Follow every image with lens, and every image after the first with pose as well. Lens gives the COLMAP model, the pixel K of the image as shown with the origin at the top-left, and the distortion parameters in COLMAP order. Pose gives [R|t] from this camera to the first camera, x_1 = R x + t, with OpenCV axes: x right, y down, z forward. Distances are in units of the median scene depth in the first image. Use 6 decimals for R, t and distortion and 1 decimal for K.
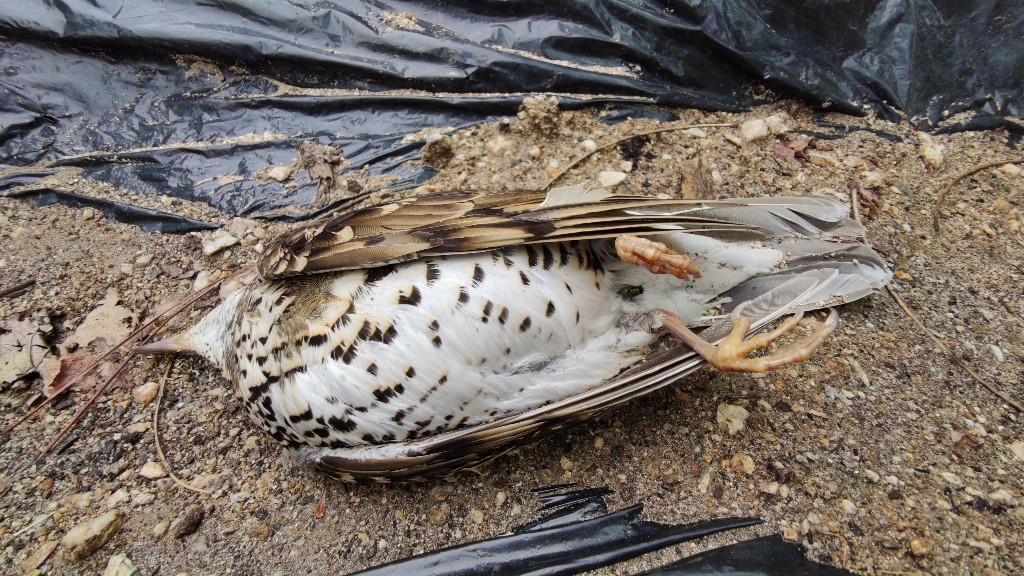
lens RADIAL K [[471.2, 0, 512.0], [0, 471.2, 288.0], [0, 0, 1]] dist [0.017287, -0.000289]
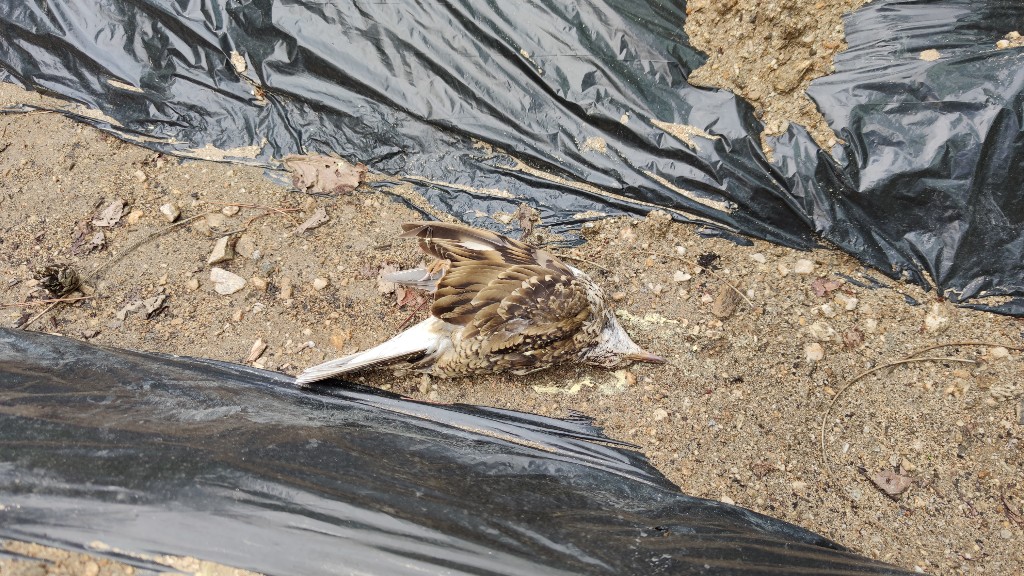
lens RADIAL K [[736.4, 0, 512.0], [0, 736.4, 288.0], [0, 0, 1]] dist [0.004776, -0.002483]
pose [[0.910464, 0.329084, -0.250517, 0.319091], [-0.293398, 0.940829, 0.169586, -0.445405], [0.291501, -0.080901, 0.953143, -1.631770]]
